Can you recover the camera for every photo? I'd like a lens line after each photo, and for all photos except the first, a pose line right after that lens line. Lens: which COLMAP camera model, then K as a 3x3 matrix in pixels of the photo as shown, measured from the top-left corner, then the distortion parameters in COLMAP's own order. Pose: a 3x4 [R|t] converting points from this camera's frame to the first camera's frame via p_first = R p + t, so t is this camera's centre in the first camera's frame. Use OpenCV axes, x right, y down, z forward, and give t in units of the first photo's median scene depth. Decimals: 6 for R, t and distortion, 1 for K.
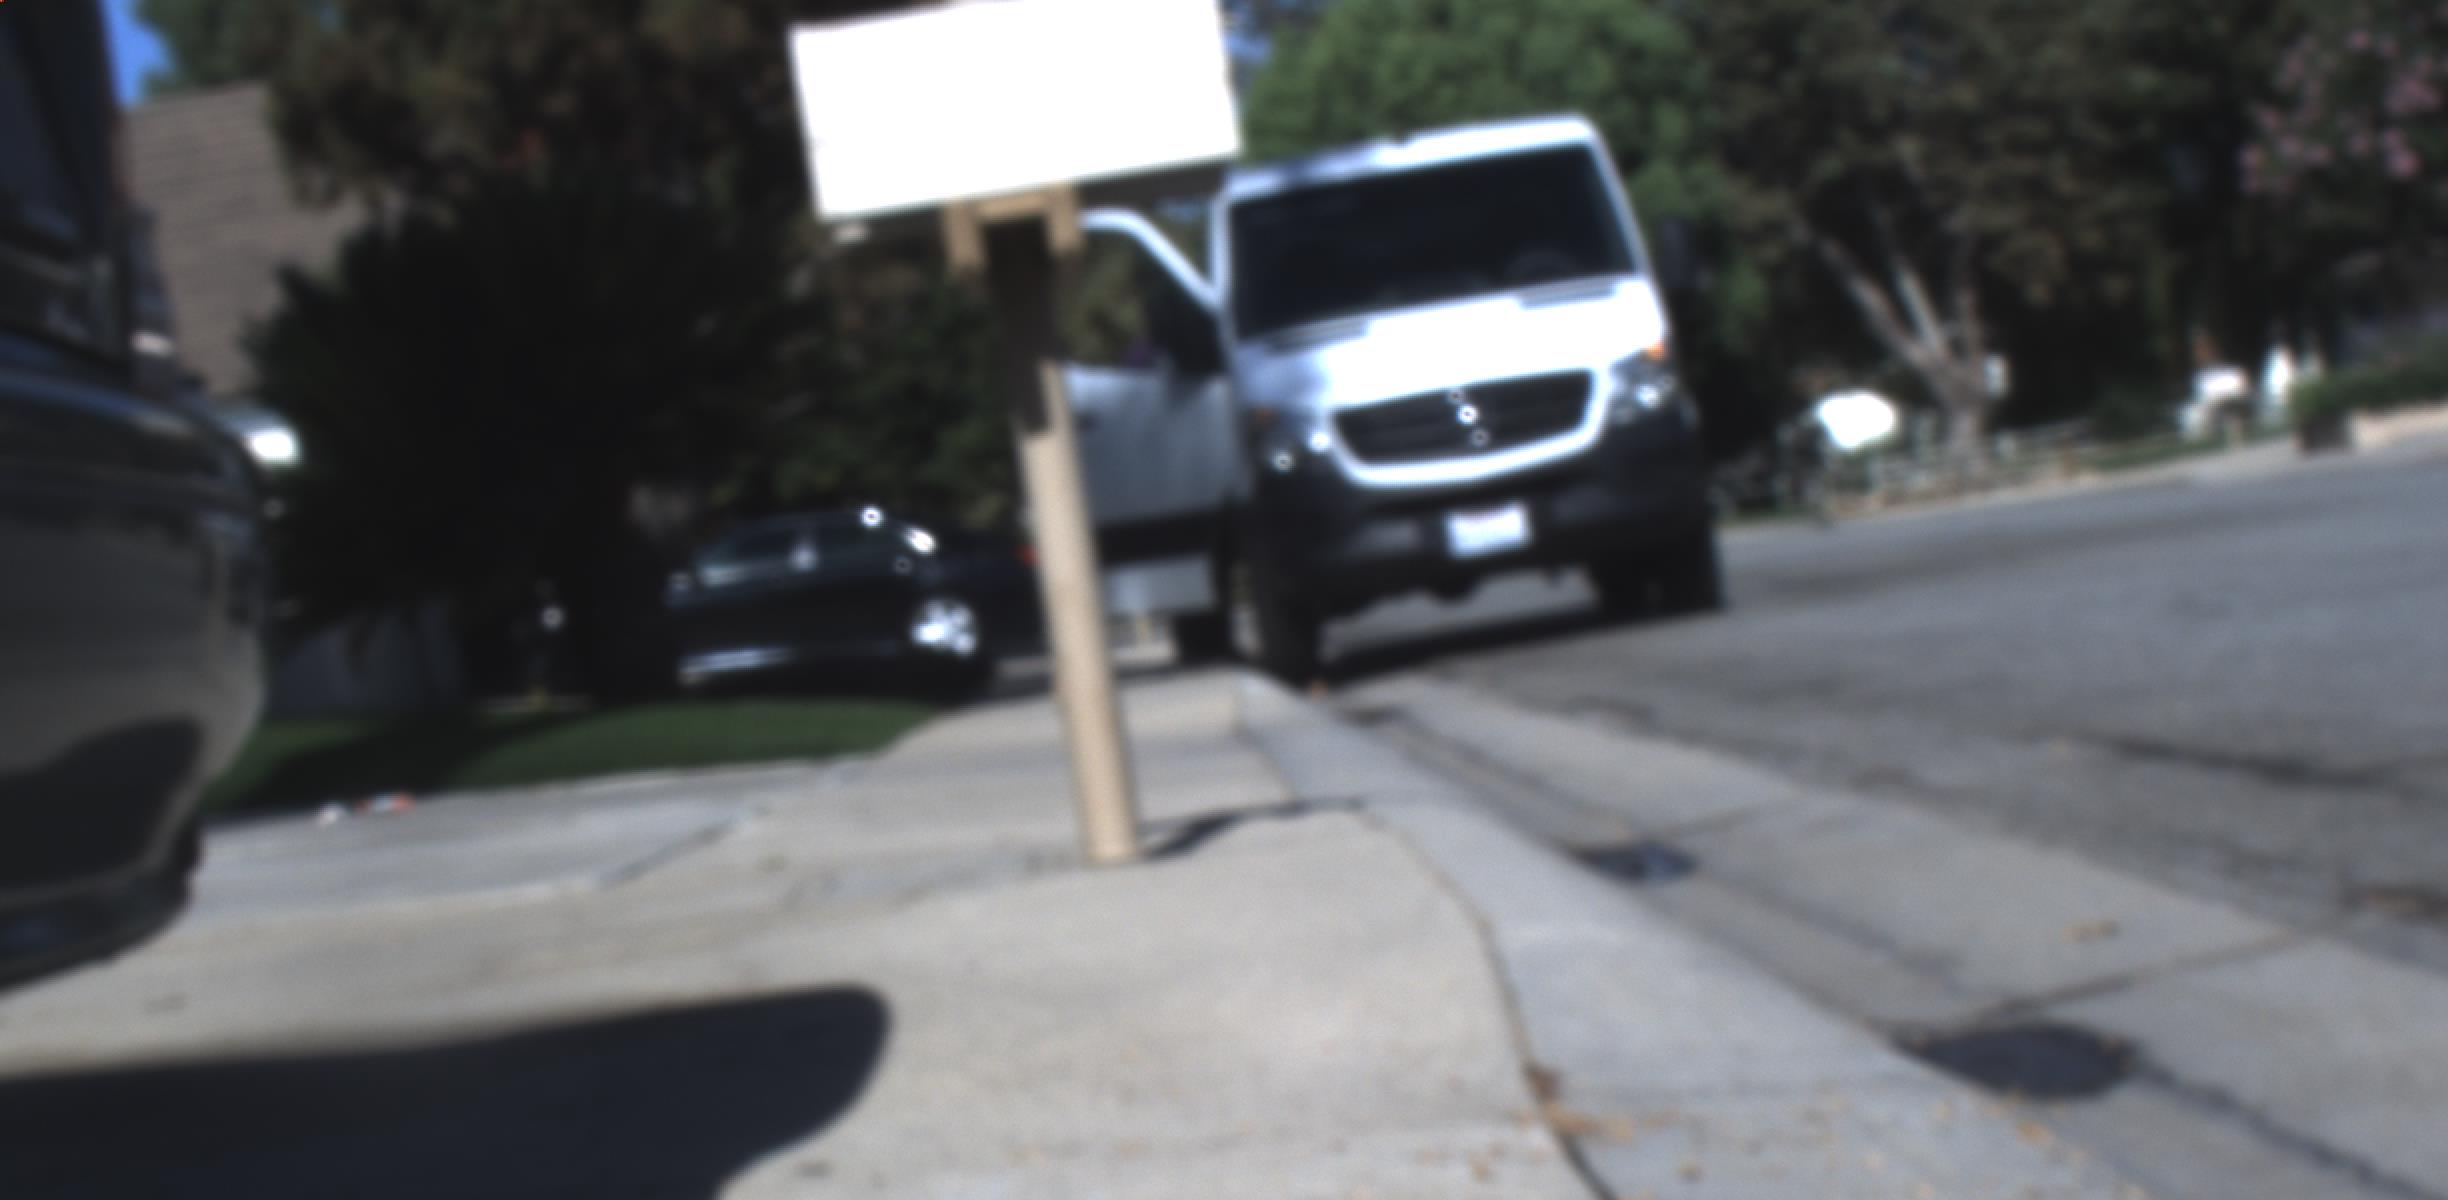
lens RADIAL K [[5171.2, 0, 1224.0], [0, 5171.2, 600.0], [0, 0, 1]] dist [-0.004149, 0.063324]
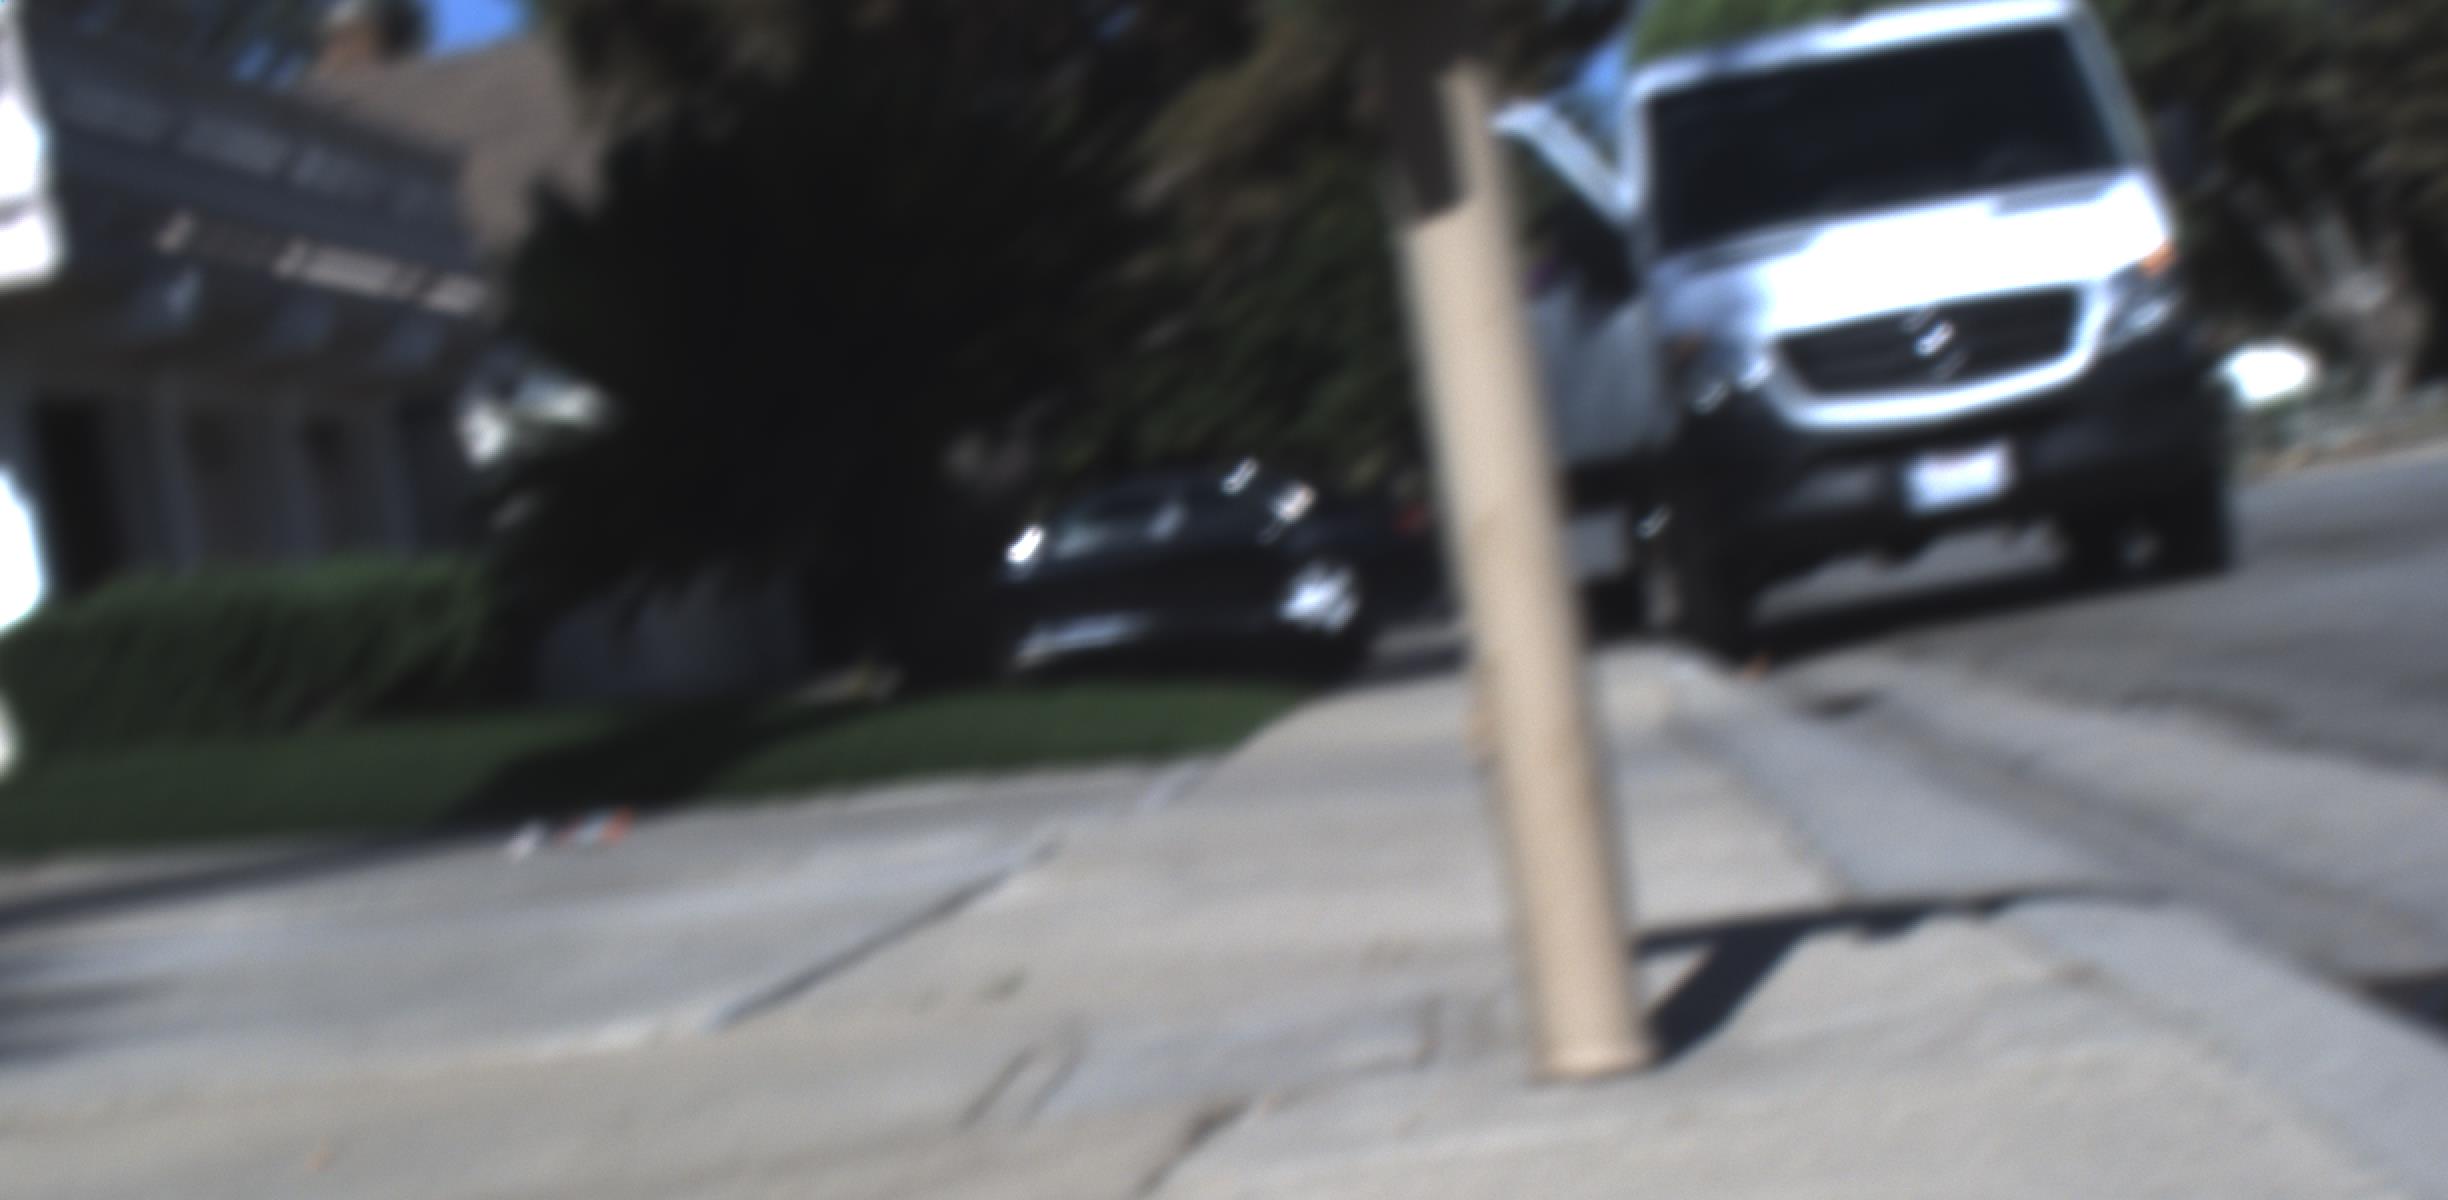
lens RADIAL K [[3599.0, 0, 1224.0], [0, 3599.0, 600.0], [0, 0, 1]] dist [-0.016988, -0.026072]
pose [[0.996098, -0.006908, -0.087986, -0.016033], [0.007584, 0.999944, 0.007360, 0.001110], [0.087930, -0.007999, 0.996094, 0.401917]]
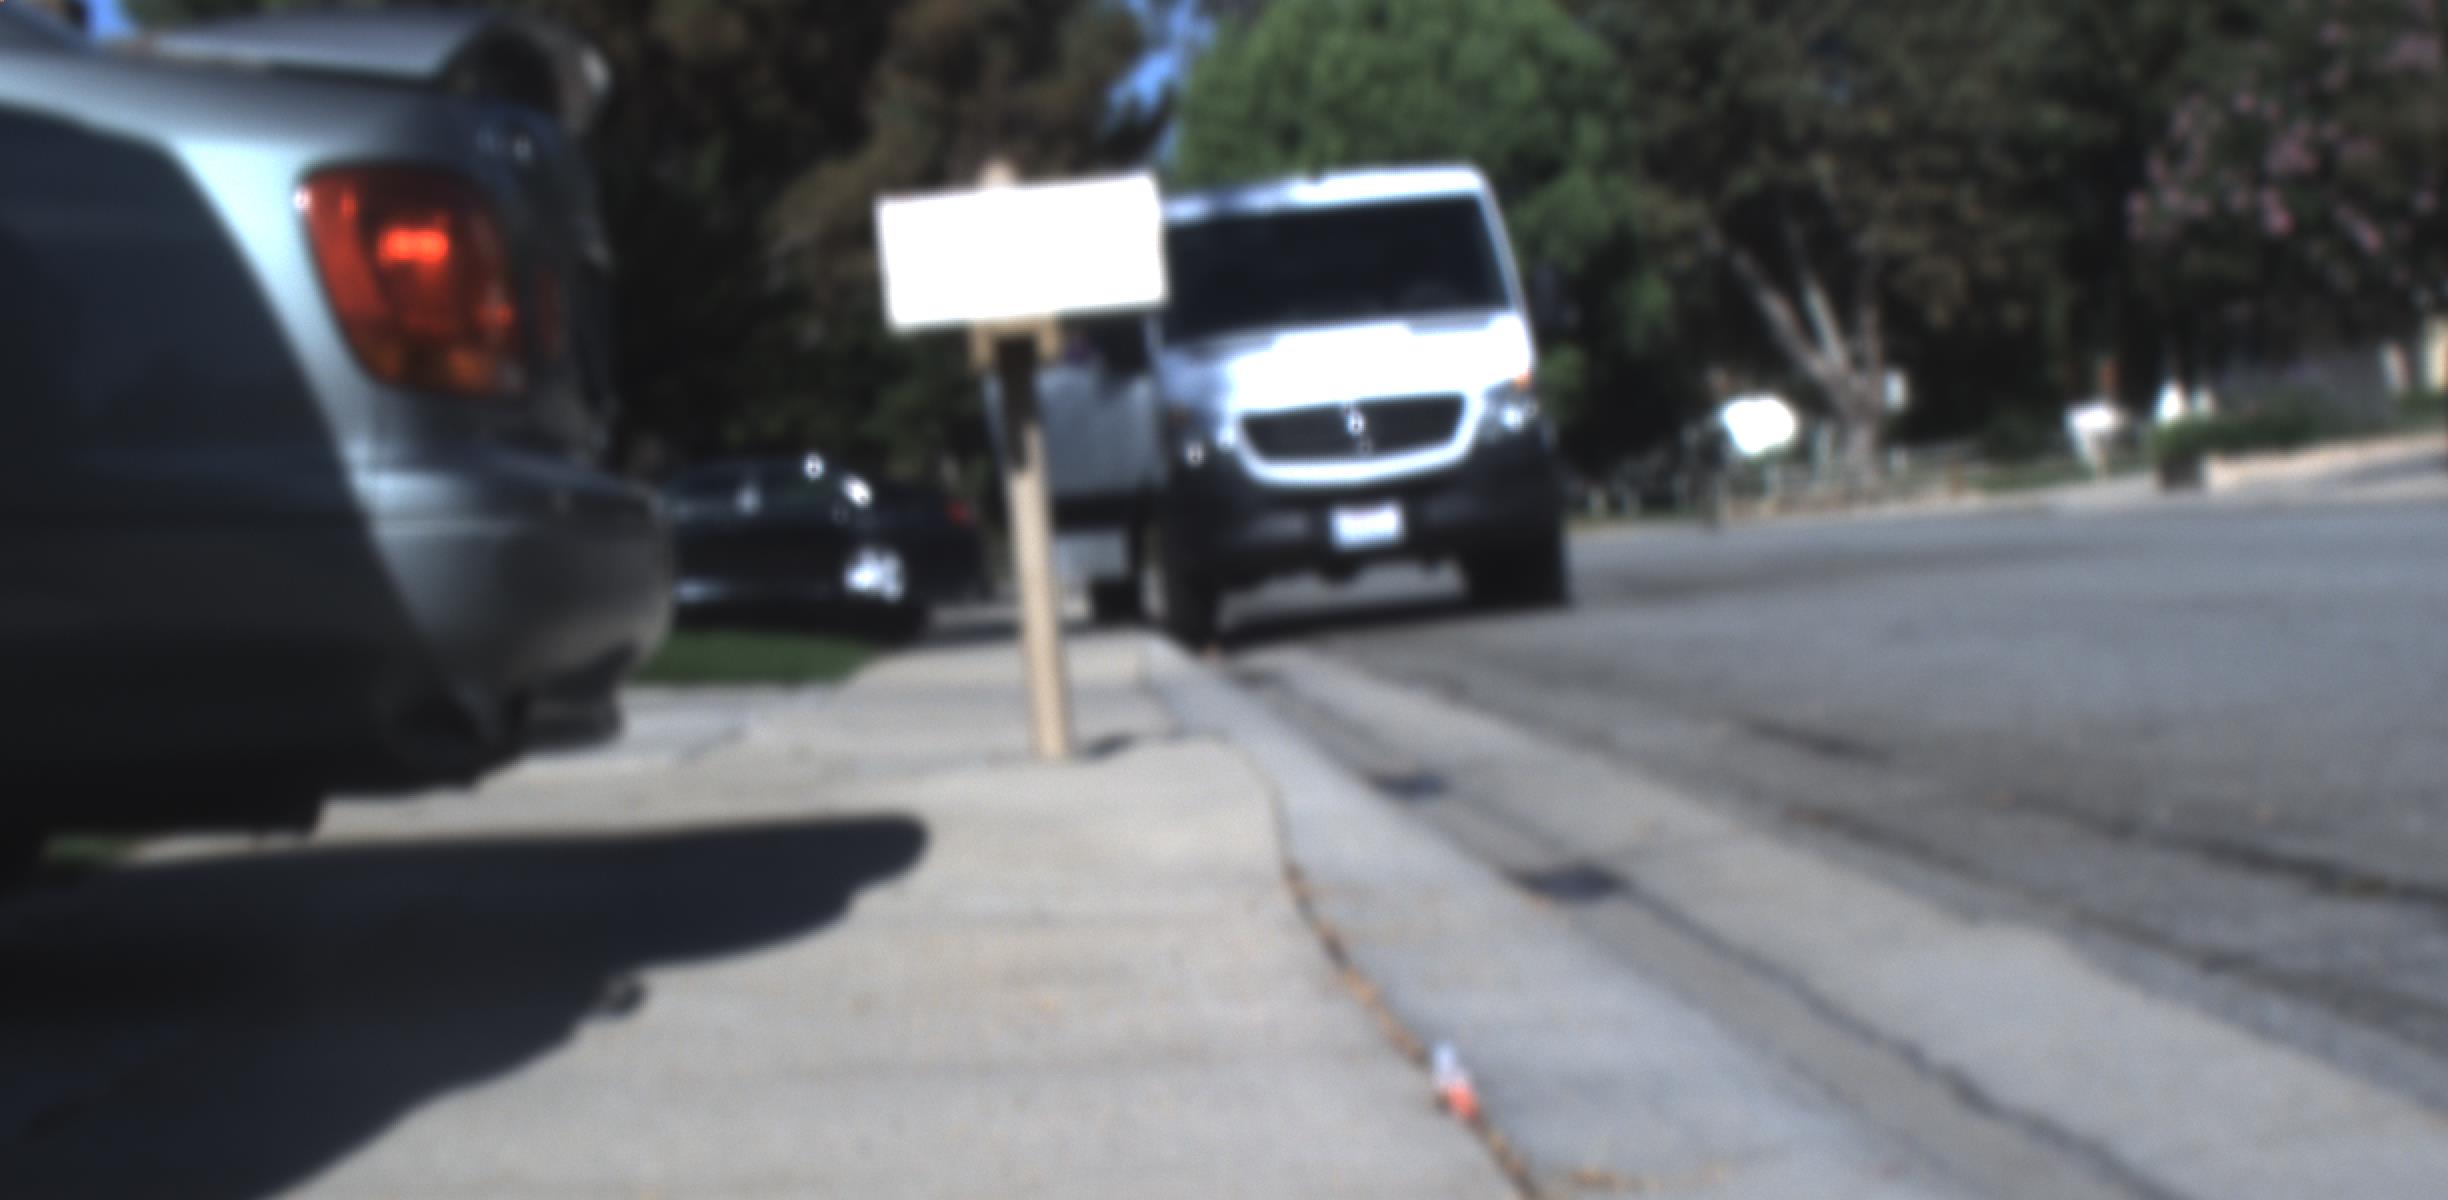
lens RADIAL K [[9705.7, 0, 1224.0], [0, 9705.7, 600.0], [0, 0, 1]] dist [0.709552, 0.530106]
pose [[0.997931, 0.063465, 0.010269, -0.002244], [-0.063588, 0.997902, 0.012174, -0.020832], [-0.009474, -0.012802, 0.999873, -1.153215]]
